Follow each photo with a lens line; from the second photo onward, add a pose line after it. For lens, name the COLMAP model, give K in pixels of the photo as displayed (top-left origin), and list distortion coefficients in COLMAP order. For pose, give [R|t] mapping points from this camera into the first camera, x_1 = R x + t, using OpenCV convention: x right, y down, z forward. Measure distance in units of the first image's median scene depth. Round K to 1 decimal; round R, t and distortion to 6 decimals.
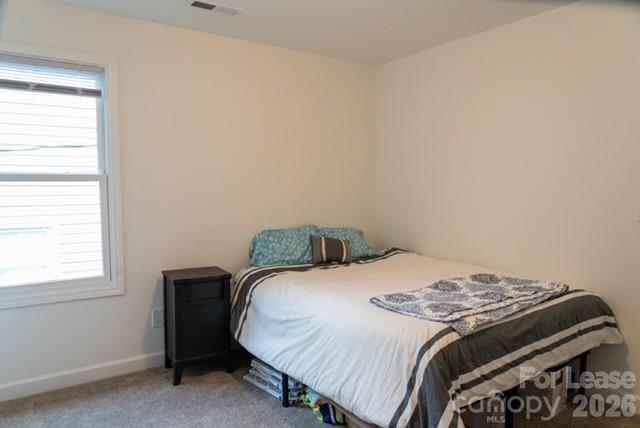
lens RADIAL K [[447.5, 0, 320.8], [0, 447.5, 216.2], [0, 0, 1]] dist [-0.016074, 0.004278]
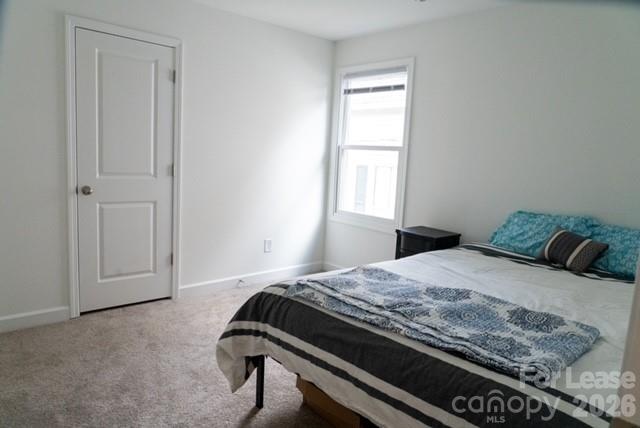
lens RADIAL K [[447.5, 0, 320.8], [0, 447.5, 216.2], [0, 0, 1]] dist [-0.016074, 0.004278]
pose [[0.113510, 0.149806, -0.982178, 1.076326], [-0.107747, 0.984593, 0.137722, -0.056855], [0.987677, 0.090194, 0.127902, 0.752469]]
